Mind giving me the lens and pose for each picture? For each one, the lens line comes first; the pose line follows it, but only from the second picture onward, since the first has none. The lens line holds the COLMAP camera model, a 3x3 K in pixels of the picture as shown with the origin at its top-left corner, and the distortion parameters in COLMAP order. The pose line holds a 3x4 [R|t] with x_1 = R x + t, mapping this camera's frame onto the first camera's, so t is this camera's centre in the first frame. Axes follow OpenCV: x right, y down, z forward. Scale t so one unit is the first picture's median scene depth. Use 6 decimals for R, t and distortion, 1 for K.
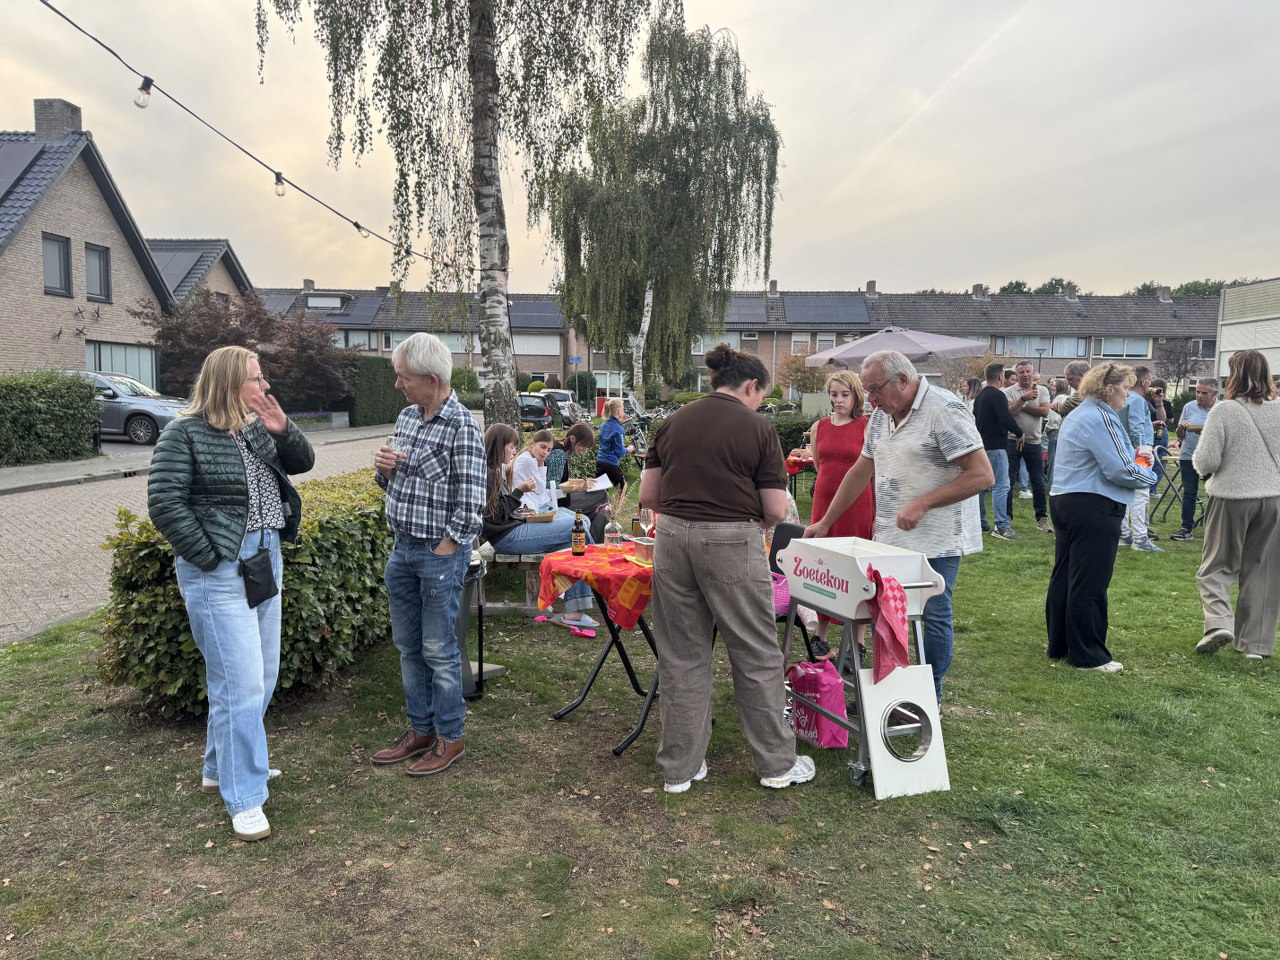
lens RADIAL K [[933.0, 0, 648.3], [0, 933.0, 469.9], [0, 0, 1]] dist [0.021278, -0.018387]
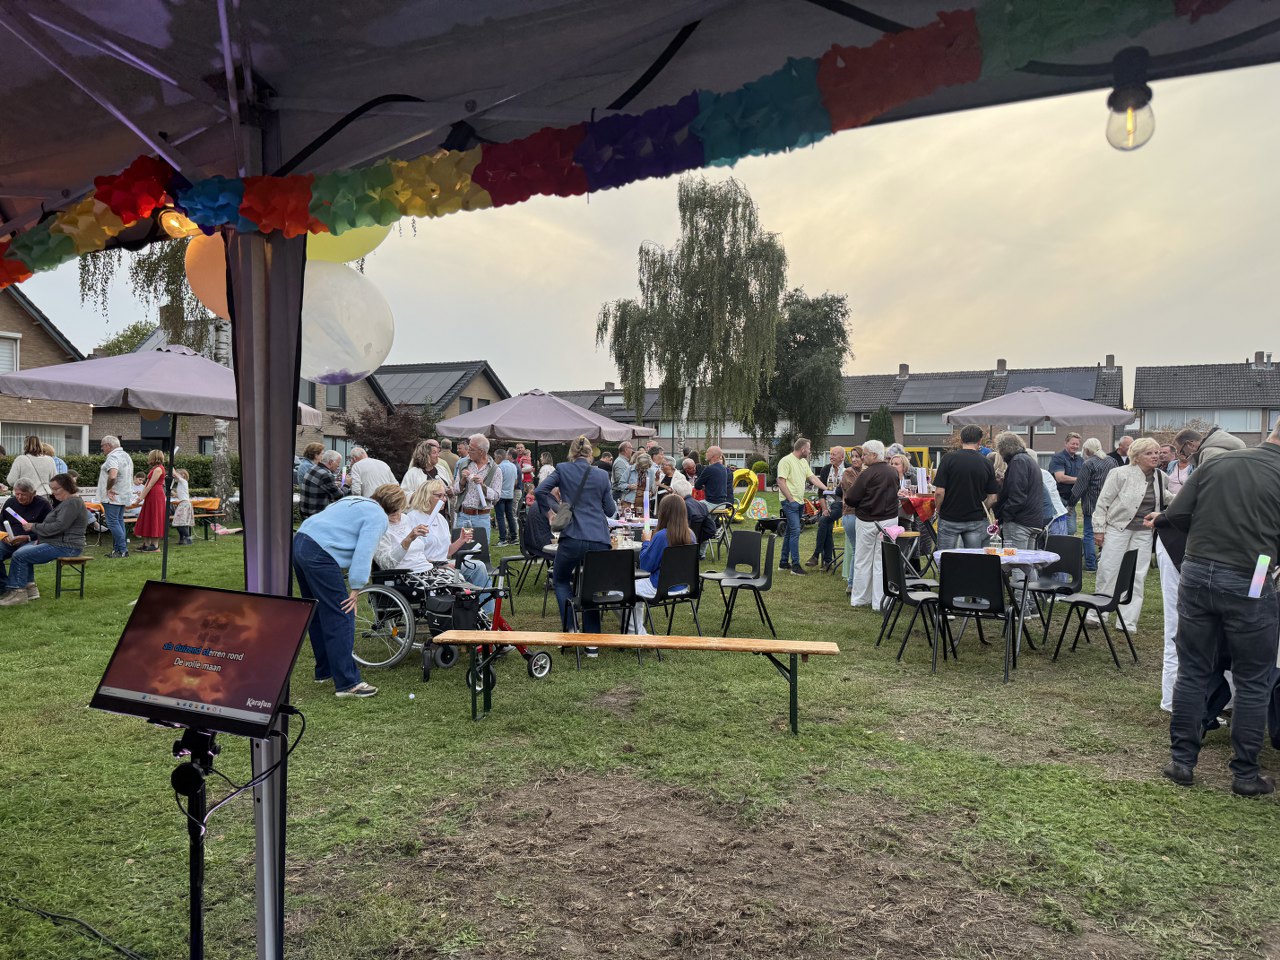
lens RADIAL K [[933.0, 0, 647.9], [0, 933.0, 487.6], [0, 0, 1]] dist [0.021278, -0.018387]
pose [[0.897180, 0.002983, -0.441656, 0.397558], [-0.034892, 0.997330, -0.064144, 0.022228], [0.440285, 0.072959, 0.894889, -0.118010]]
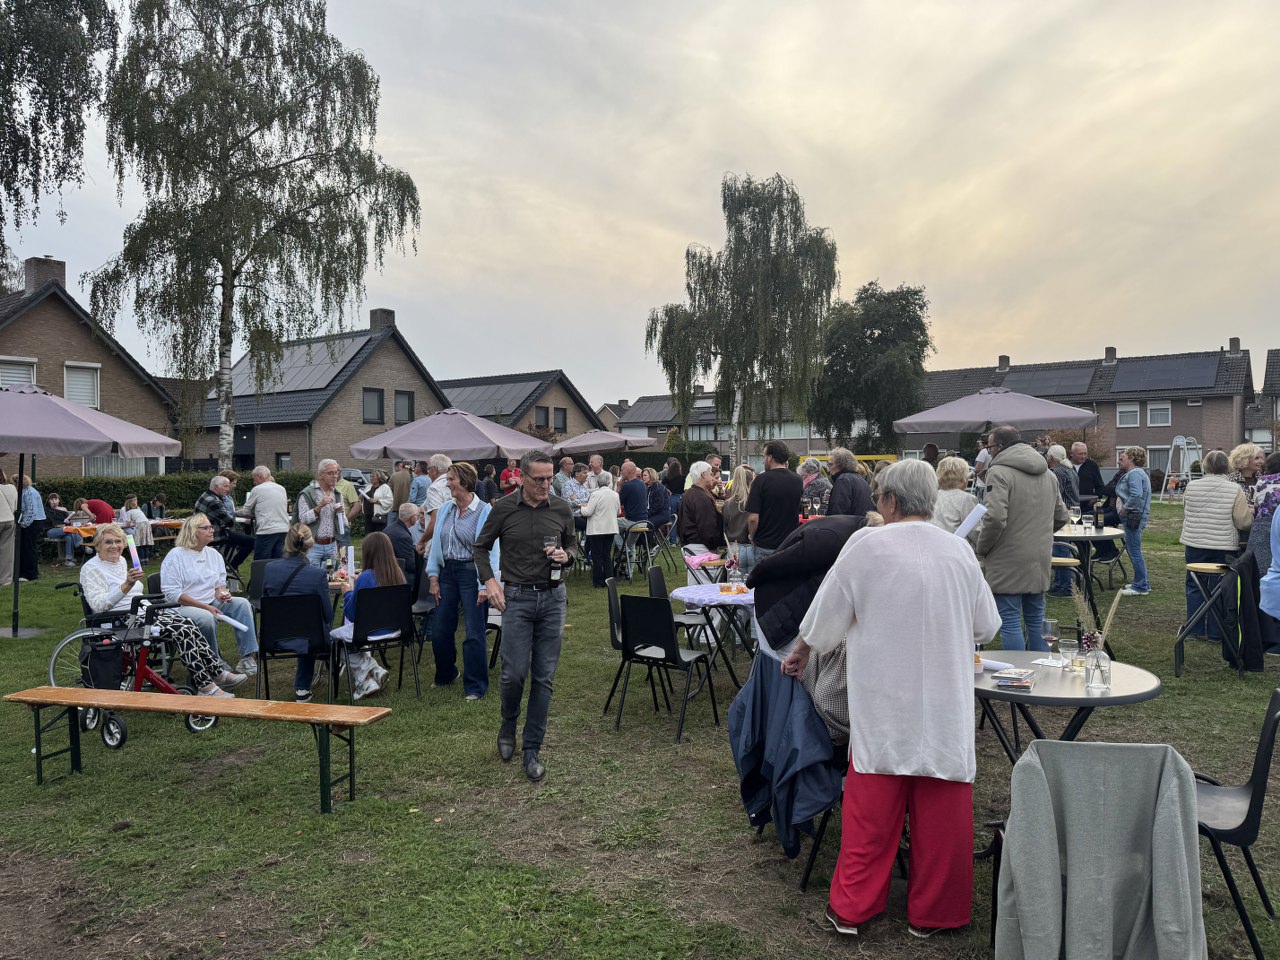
lens RADIAL K [[933.0, 0, 634.9], [0, 933.0, 474.0], [0, 0, 1]] dist [0.021278, -0.018387]
pose [[0.818245, -0.021270, -0.574476, 0.467738], [-0.026679, 0.996834, -0.074907, 0.011233], [0.574250, 0.076619, 0.815087, -0.057988]]
